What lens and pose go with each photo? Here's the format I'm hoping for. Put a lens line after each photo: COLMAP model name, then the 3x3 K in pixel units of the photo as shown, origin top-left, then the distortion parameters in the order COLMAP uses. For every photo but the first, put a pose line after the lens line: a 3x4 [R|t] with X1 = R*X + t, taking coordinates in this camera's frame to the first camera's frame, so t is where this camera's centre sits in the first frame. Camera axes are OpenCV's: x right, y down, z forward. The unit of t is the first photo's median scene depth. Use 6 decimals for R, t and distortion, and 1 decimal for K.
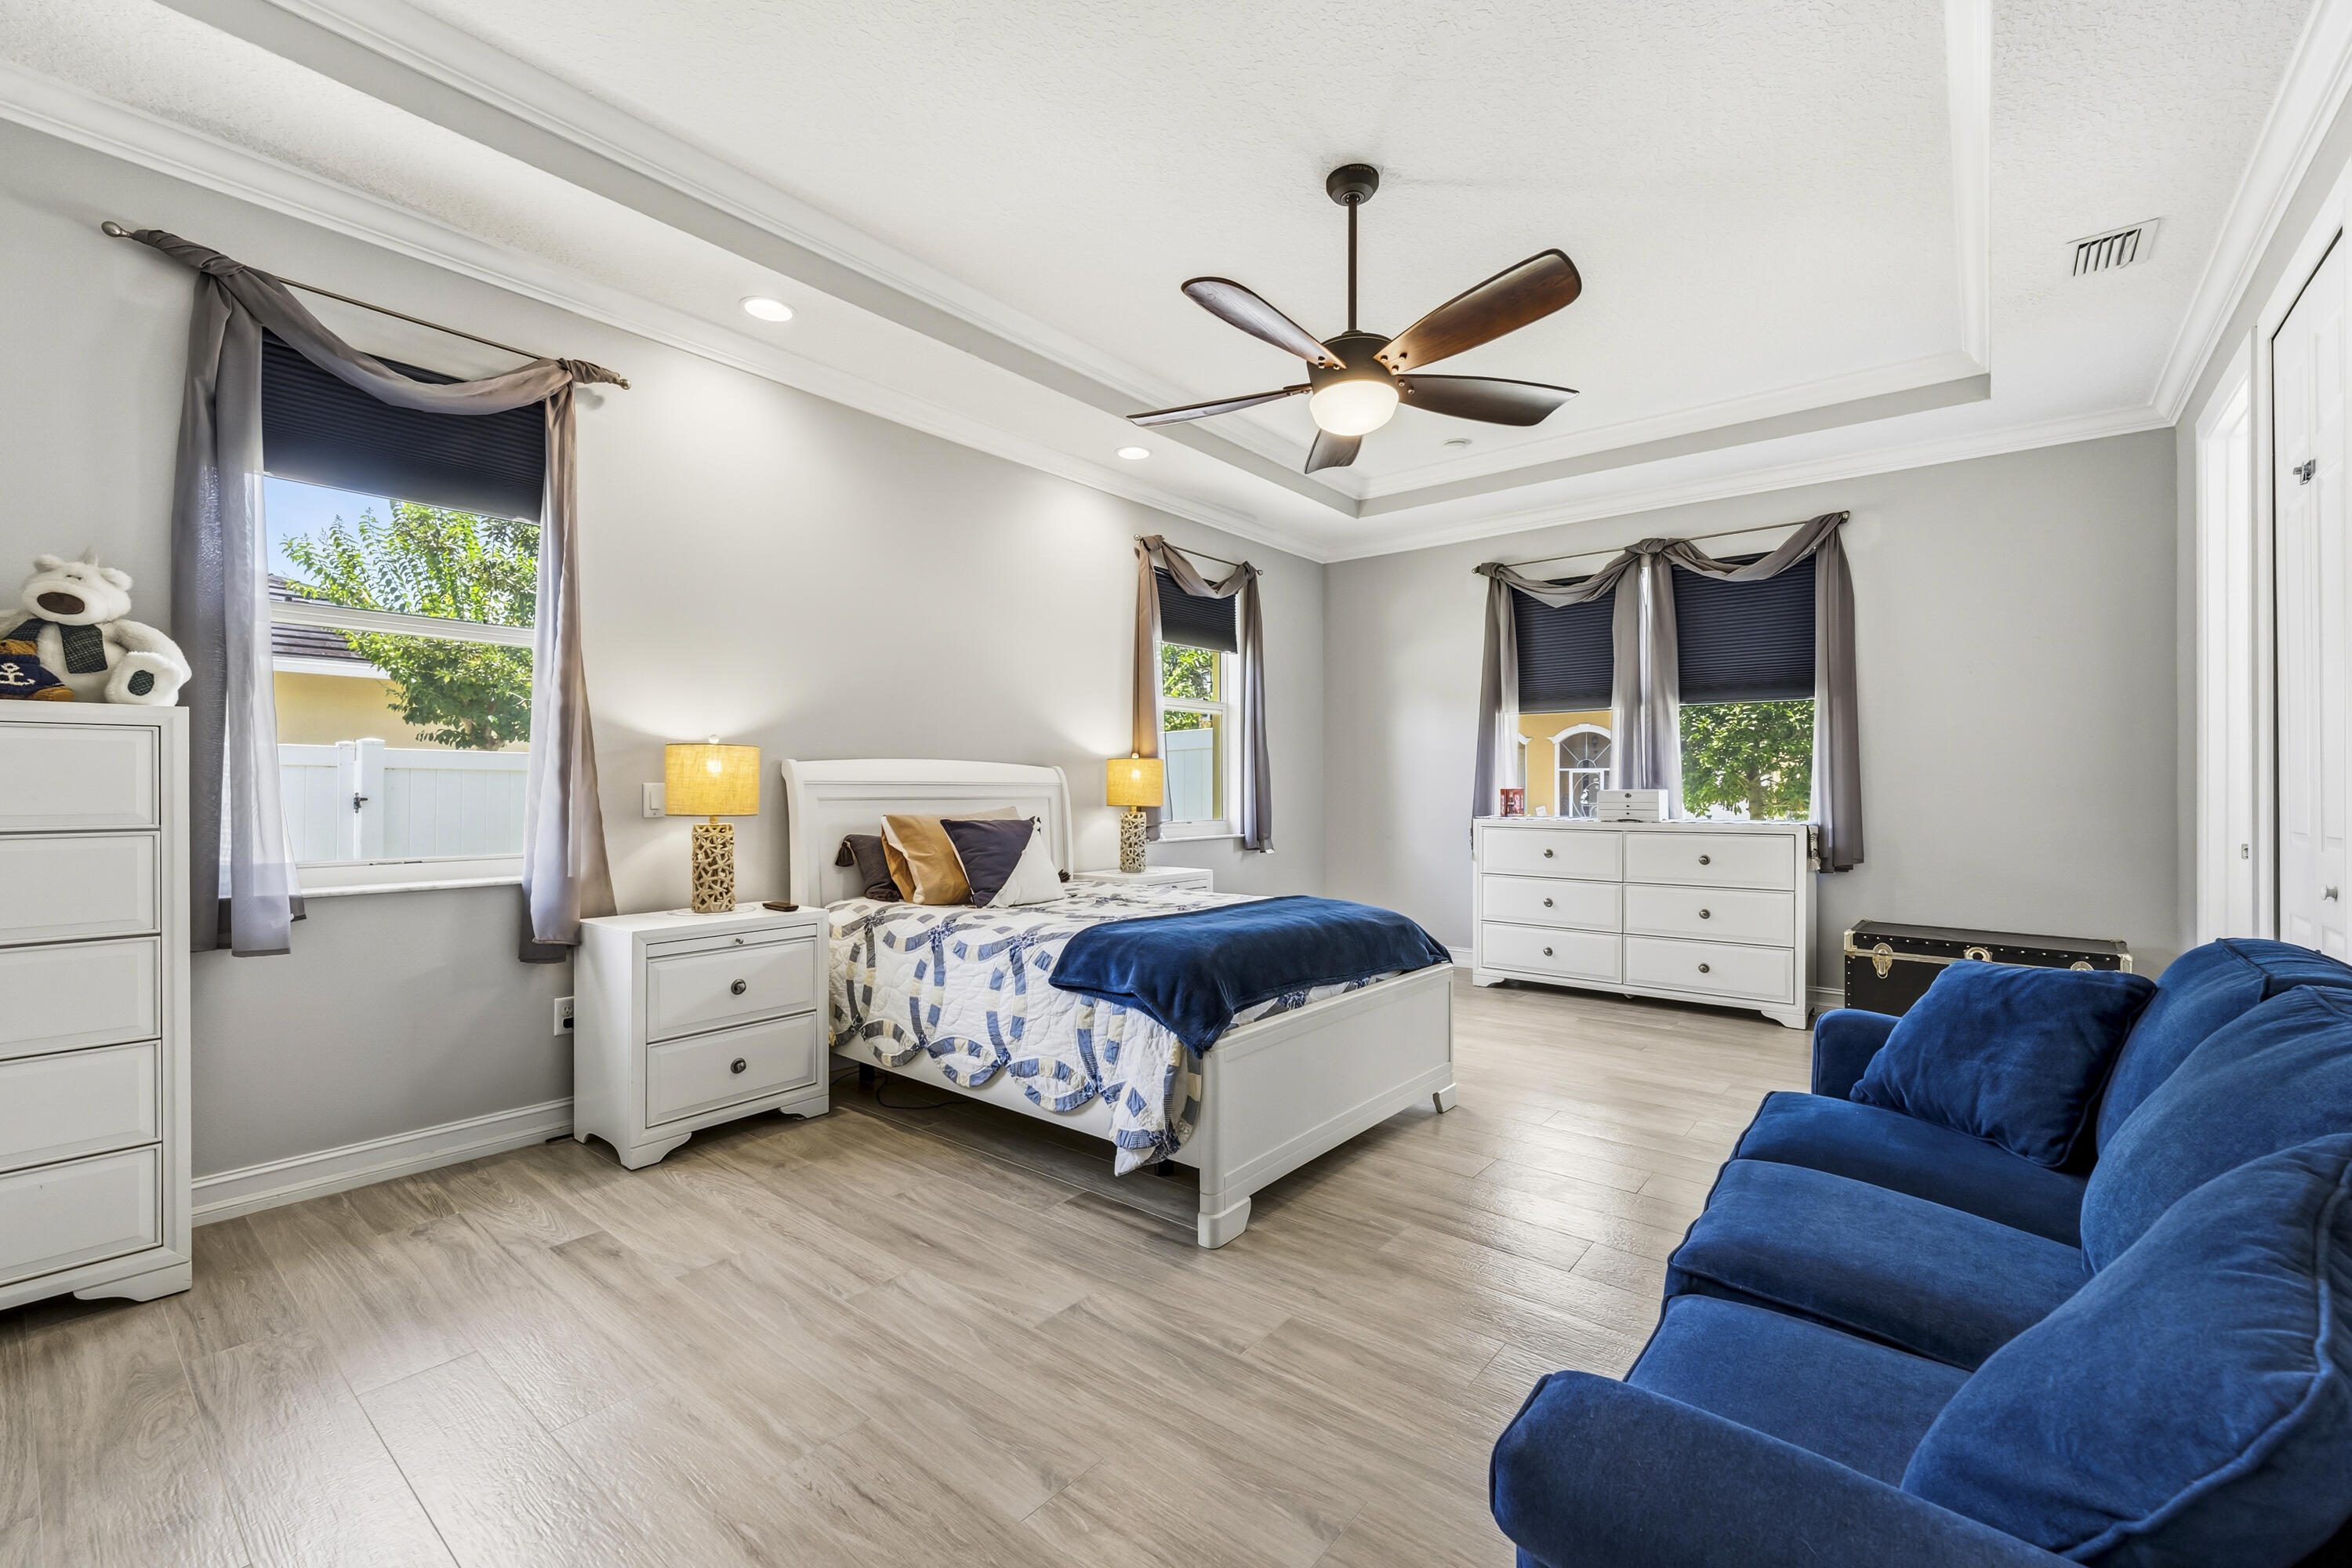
lens RADIAL K [[961.3, 0, 1184.5], [0, 961.3, 786.6], [0, 0, 1]] dist [-0.003214, -0.000120]
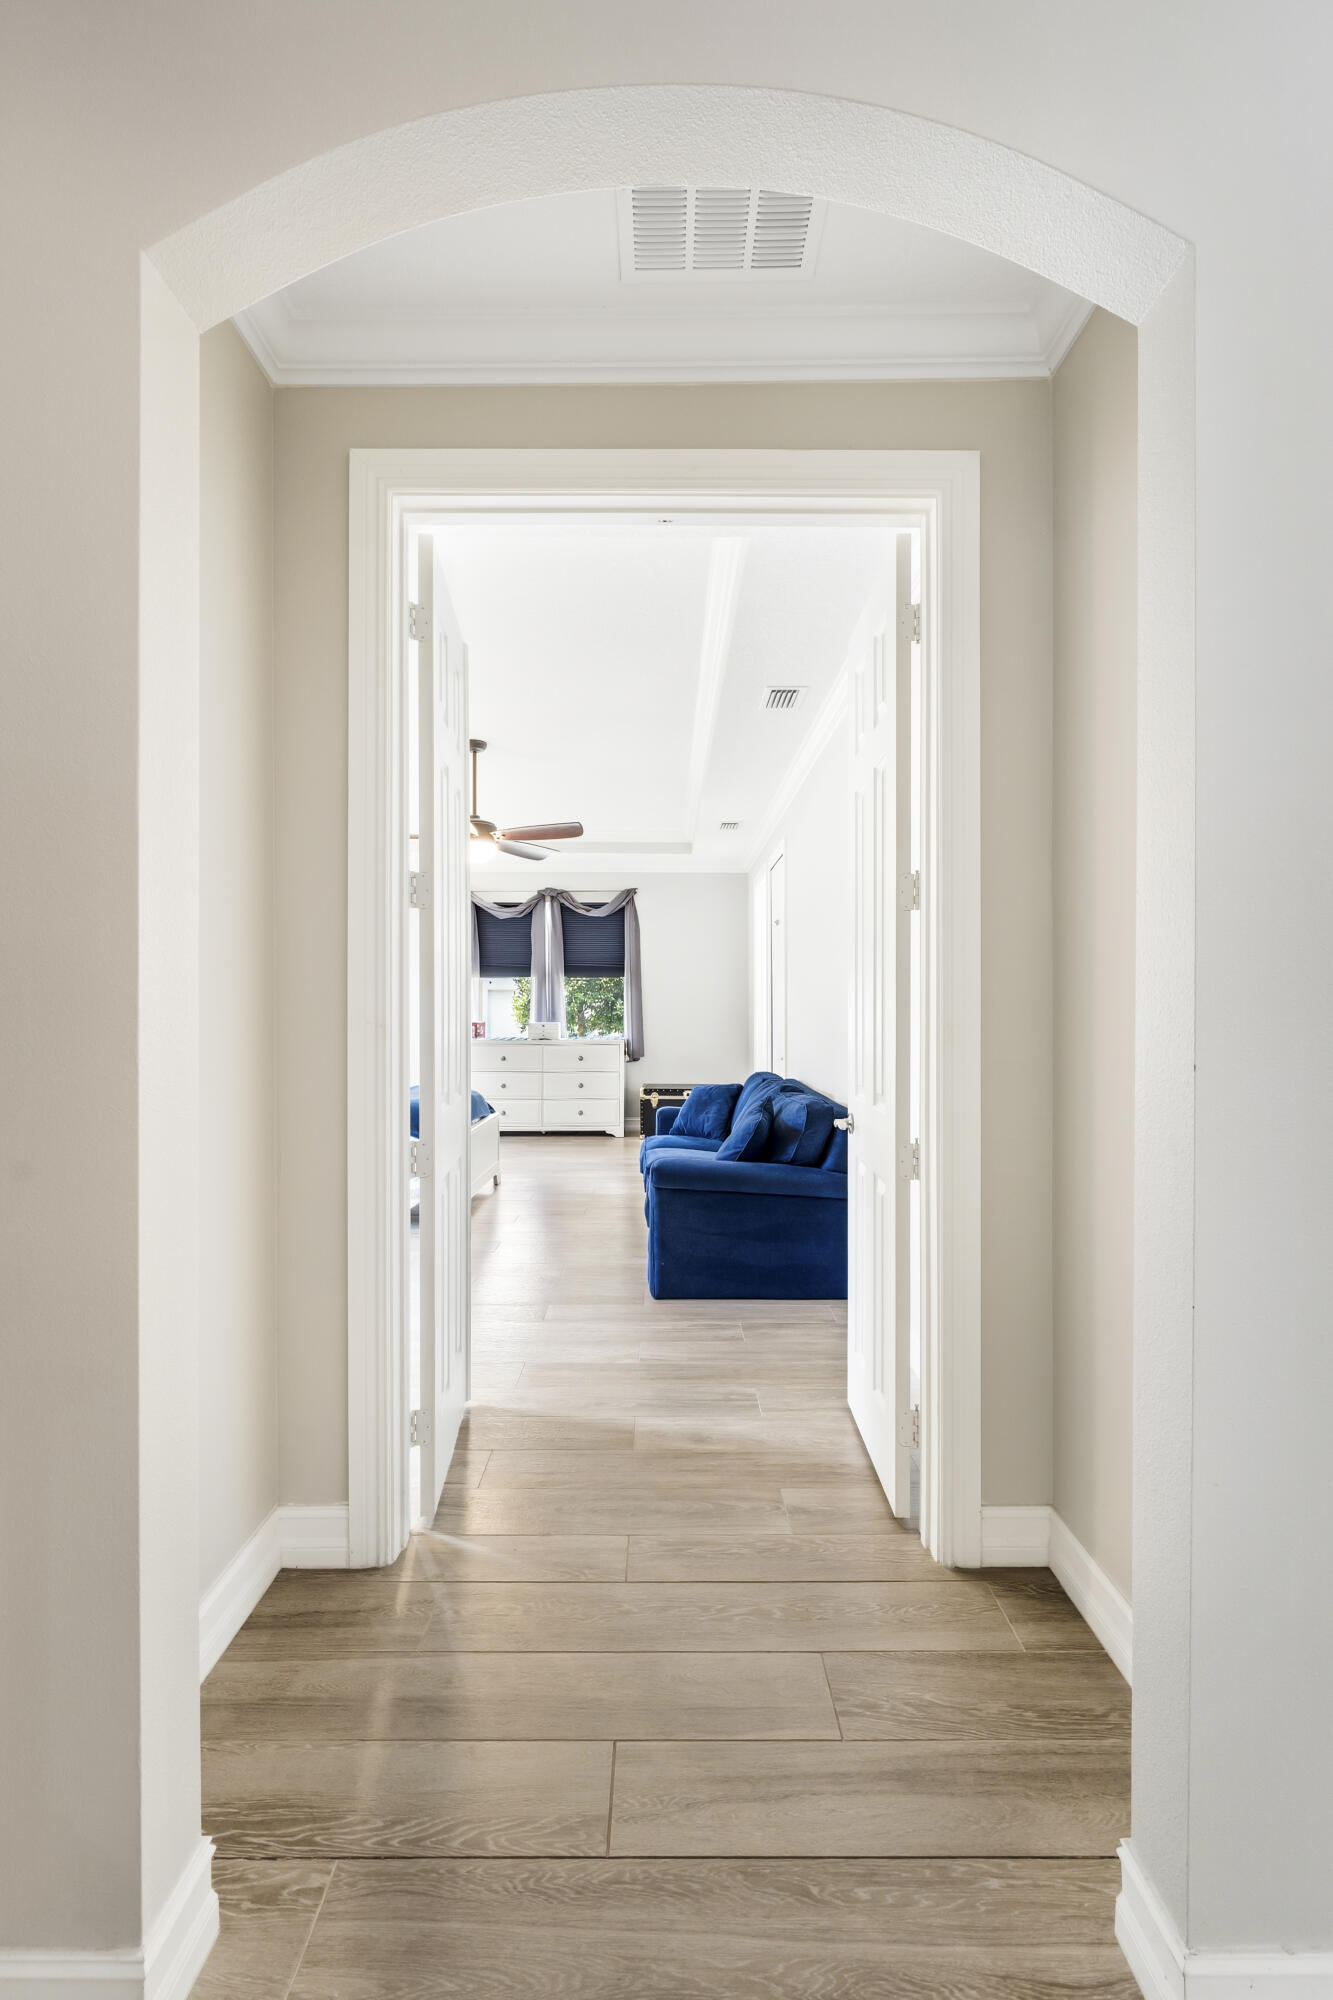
lens RADIAL K [[817.4, 0, 662.5], [0, 817.4, 1005.2], [0, 0, 1]] dist [-0.003214, -0.000120]
pose [[0.767555, -0.000716, 0.640983, -0.401044], [0.002811, 0.999994, -0.002249, -0.027859], [-0.640977, 0.003528, 0.767552, -0.393072]]
